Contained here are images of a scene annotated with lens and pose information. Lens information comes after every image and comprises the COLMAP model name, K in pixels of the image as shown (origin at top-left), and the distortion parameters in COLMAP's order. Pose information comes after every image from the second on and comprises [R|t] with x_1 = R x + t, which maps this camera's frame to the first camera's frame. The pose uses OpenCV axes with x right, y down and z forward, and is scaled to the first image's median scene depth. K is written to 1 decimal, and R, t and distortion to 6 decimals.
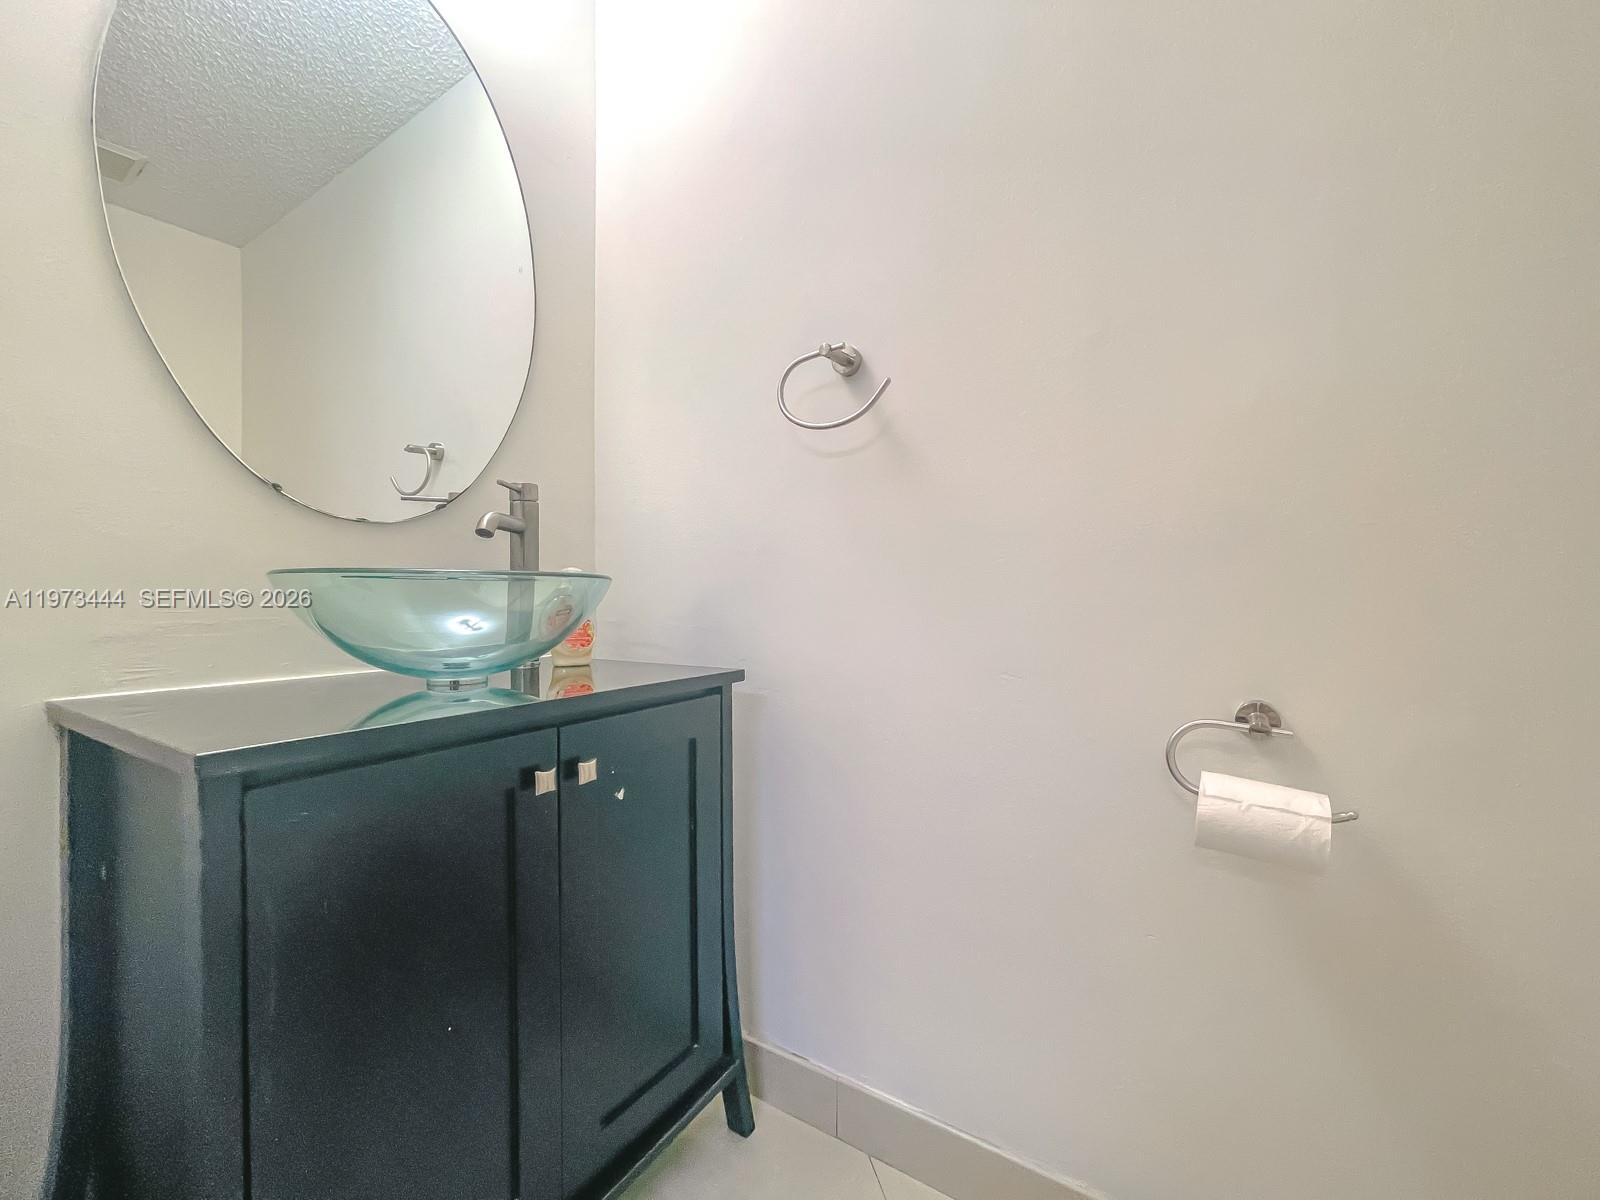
lens RADIAL K [[655.4, 0, 800.0], [0, 655.4, 600.0], [0, 0, 1]] dist [0.000226, -0.000013]
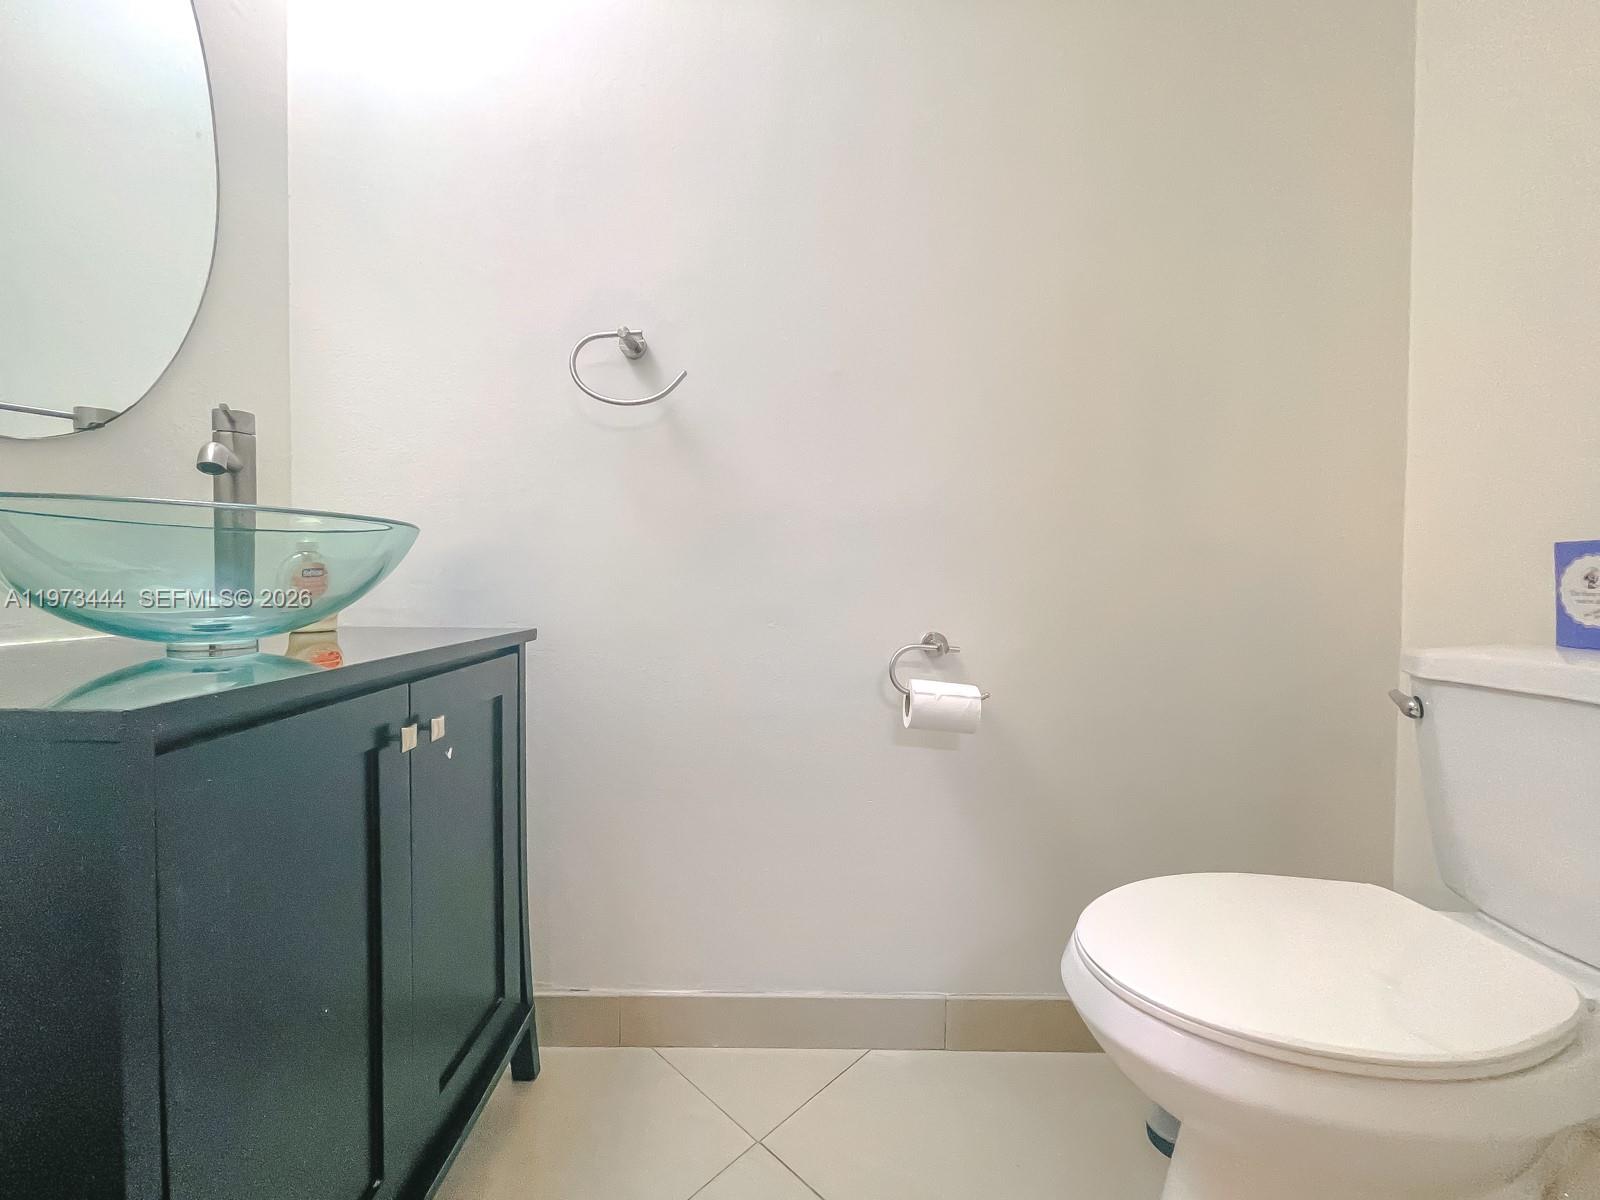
lens RADIAL K [[655.4, 0, 800.0], [0, 655.4, 600.0], [0, 0, 1]] dist [0.000226, -0.000013]
pose [[0.832633, -0.004459, 0.553807, -0.361985], [-0.009149, 0.999720, 0.021804, 0.041022], [-0.553750, -0.023222, 0.832359, -0.089670]]
